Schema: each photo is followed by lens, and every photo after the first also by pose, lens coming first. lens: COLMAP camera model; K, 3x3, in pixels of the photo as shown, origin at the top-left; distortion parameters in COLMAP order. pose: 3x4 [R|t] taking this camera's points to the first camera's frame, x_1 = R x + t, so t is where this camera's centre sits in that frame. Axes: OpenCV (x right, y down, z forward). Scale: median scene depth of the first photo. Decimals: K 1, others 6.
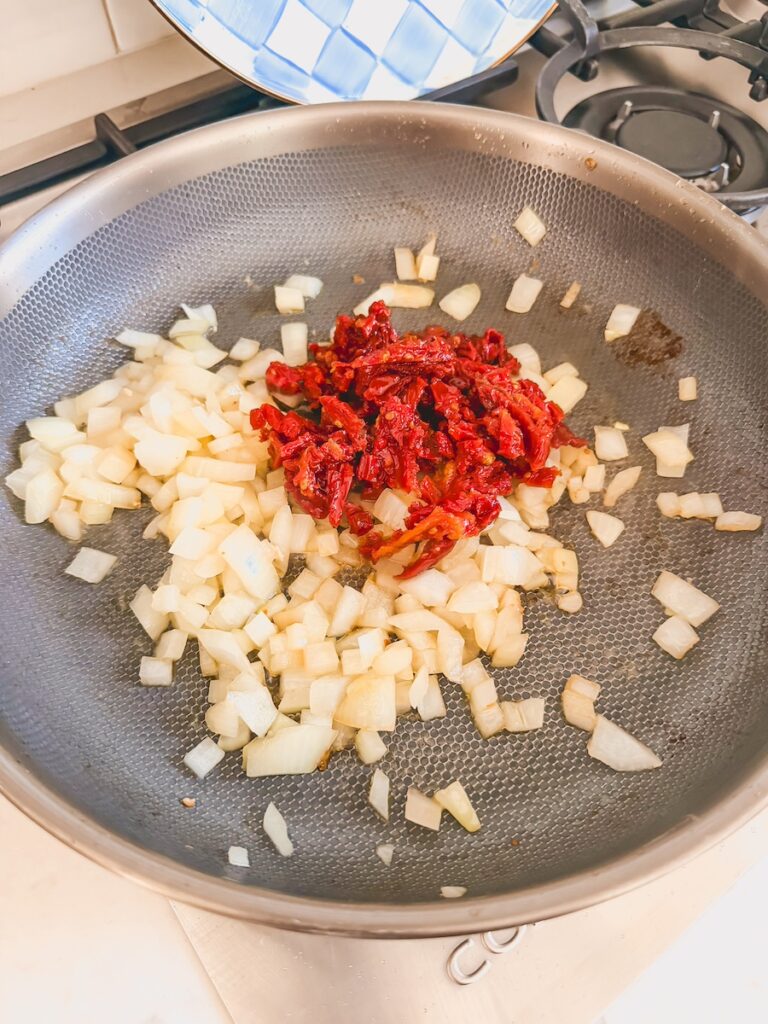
lens RADIAL K [[762.2, 0, 383.1], [0, 762.2, 514.9], [0, 0, 1]] dist [-0.026378, -0.005619]
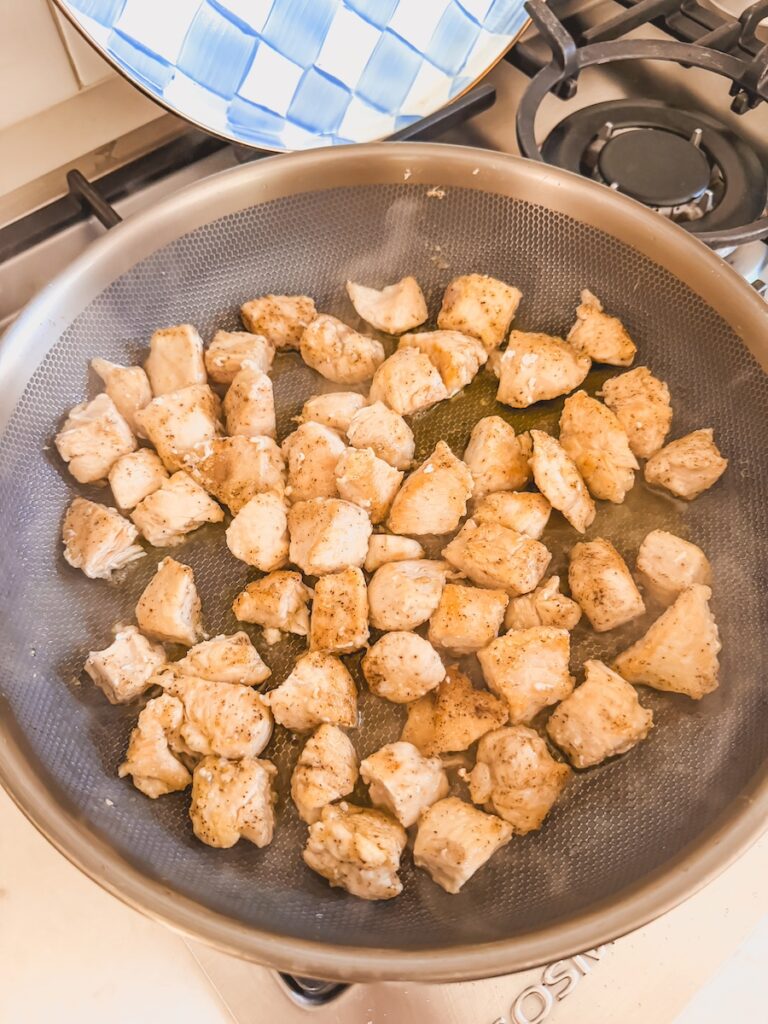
lens RADIAL K [[762.2, 0, 379.6], [0, 762.2, 511.2], [0, 0, 1]] dist [-0.026378, -0.005619]
pose [[0.998158, -0.058390, 0.016494, -0.020311], [0.056882, 0.995125, 0.080563, -0.148862], [-0.021118, -0.079477, 0.996613, -0.015904]]
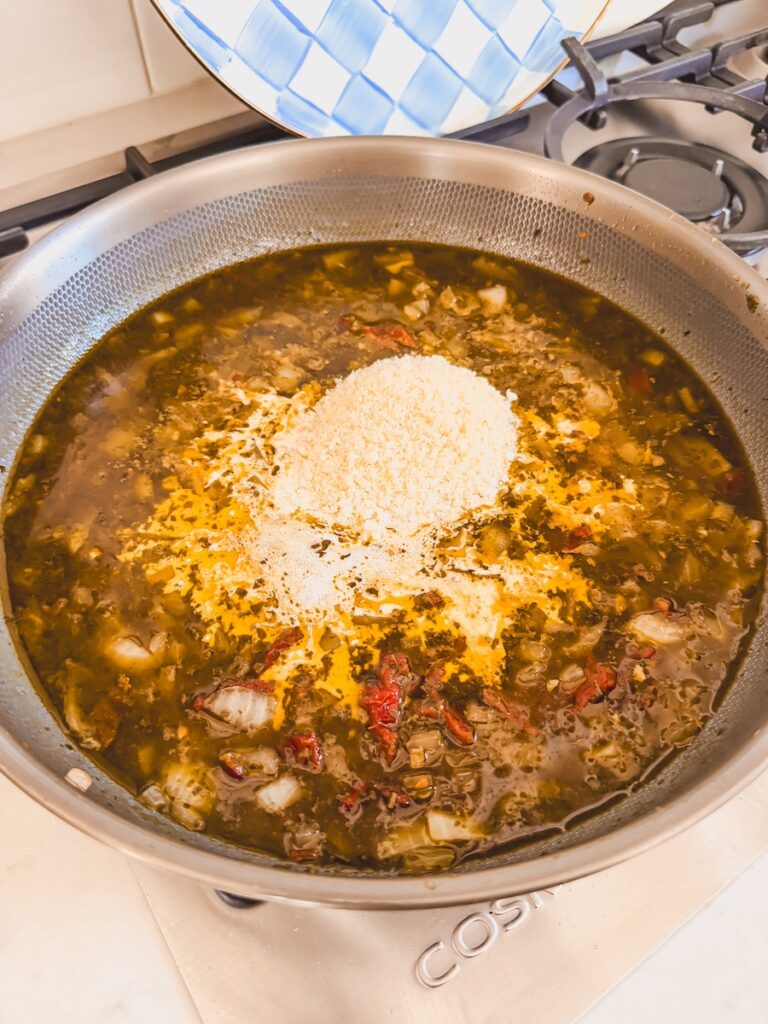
lens RADIAL K [[762.2, 0, 384.7], [0, 762.2, 515.3], [0, 0, 1]] dist [-0.026378, -0.005619]
pose [[0.999050, 0.036799, -0.023353, 0.024687], [-0.038245, 0.997163, -0.064834, 0.038678], [0.020901, 0.065666, 0.997623, -0.016157]]
